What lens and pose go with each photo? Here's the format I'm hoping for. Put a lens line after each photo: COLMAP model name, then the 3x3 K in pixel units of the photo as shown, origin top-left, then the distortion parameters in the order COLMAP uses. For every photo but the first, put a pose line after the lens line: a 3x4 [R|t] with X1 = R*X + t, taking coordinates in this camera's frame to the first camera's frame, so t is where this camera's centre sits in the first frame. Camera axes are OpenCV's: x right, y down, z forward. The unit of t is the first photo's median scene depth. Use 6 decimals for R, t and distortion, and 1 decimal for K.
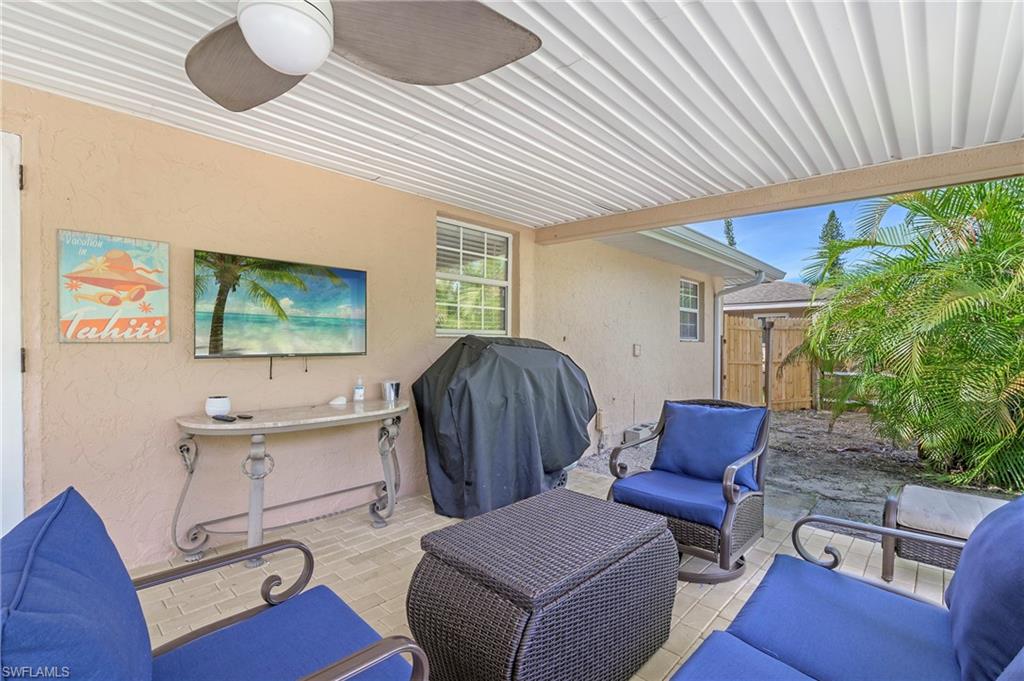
lens RADIAL K [[462.3, 0, 513.3], [0, 462.3, 343.6], [0, 0, 1]] dist [0.000924, 0.000789]
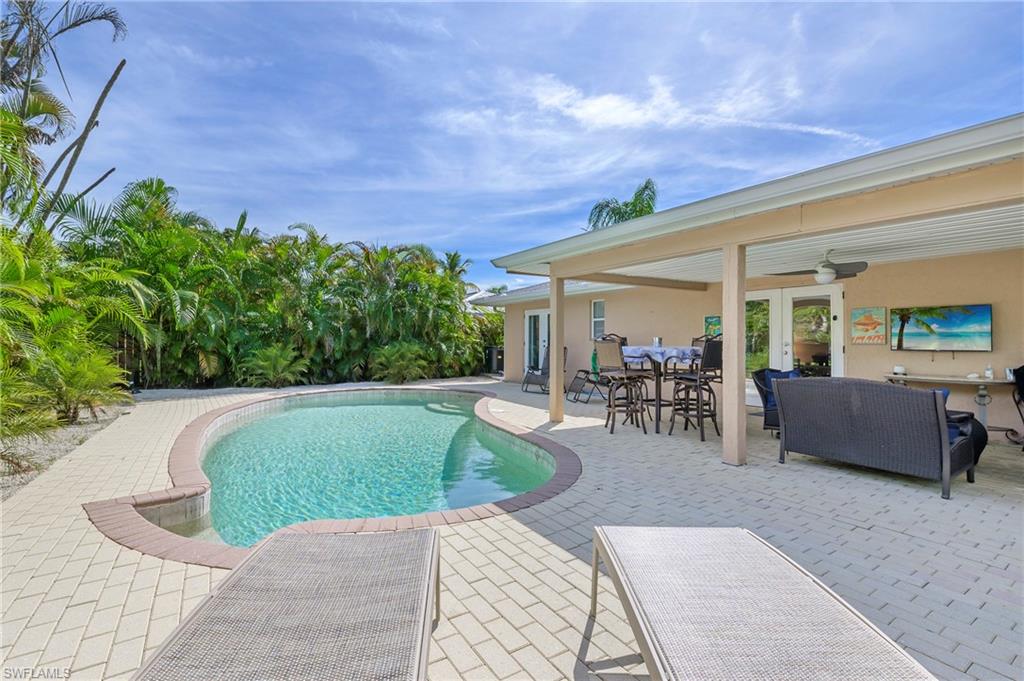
lens RADIAL K [[462.3, 0, 512.7], [0, 462.3, 336.6], [0, 0, 1]] dist [0.000924, 0.000789]
pose [[-0.244315, -0.007967, -0.969663, 2.293407], [-0.001042, 0.999968, -0.007953, -0.022445], [0.969695, -0.000933, -0.244315, -0.425842]]
